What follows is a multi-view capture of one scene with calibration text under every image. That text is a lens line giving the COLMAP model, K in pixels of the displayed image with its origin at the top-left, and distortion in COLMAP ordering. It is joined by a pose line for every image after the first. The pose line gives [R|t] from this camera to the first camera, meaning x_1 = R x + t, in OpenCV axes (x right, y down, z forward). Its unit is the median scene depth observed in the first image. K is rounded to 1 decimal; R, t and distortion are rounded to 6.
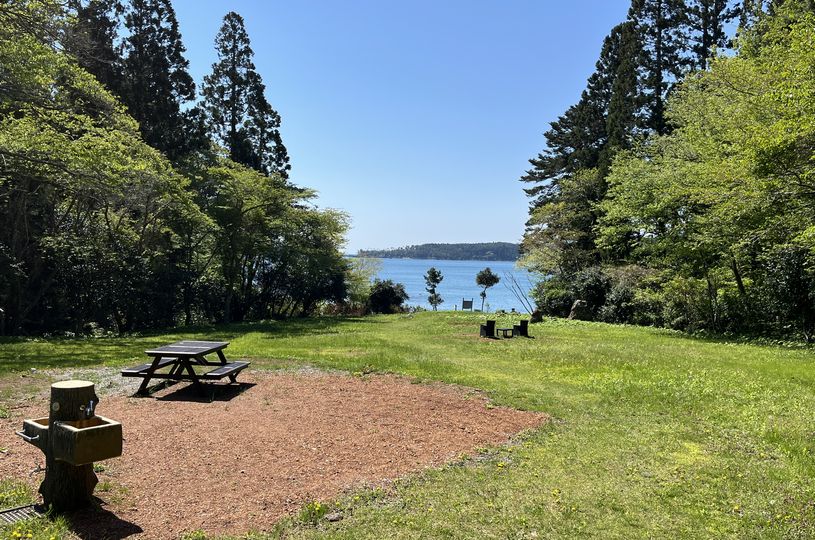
lens RADIAL K [[650.3, 0, 413.6], [0, 650.3, 305.9], [0, 0, 1]] dist [0.038103, 0.000717]
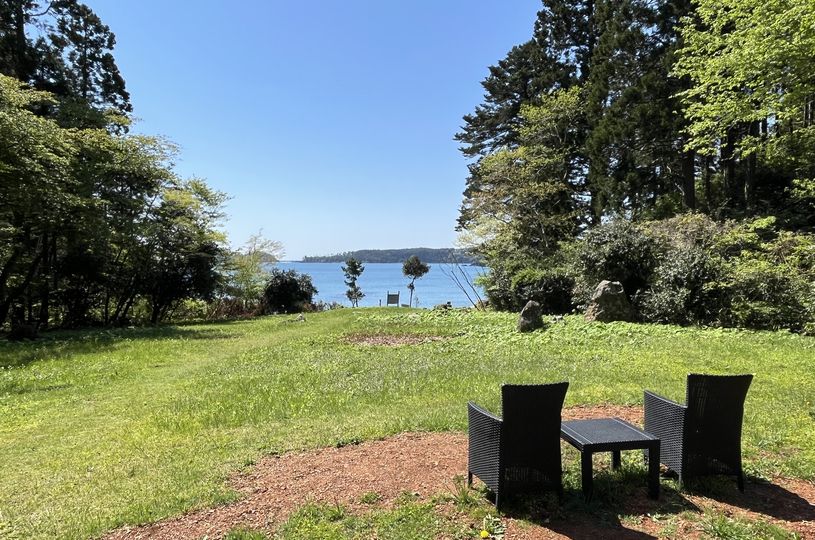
lens RADIAL K [[543.5, 0, 407.2], [0, 543.5, 270.9], [0, 0, 1]] dist [-0.001835, 0.000321]
pose [[0.994223, -0.023489, 0.104728, 0.034405], [0.029344, 0.998070, -0.054721, 0.001109], [-0.103240, 0.057478, 0.992994, 0.363965]]
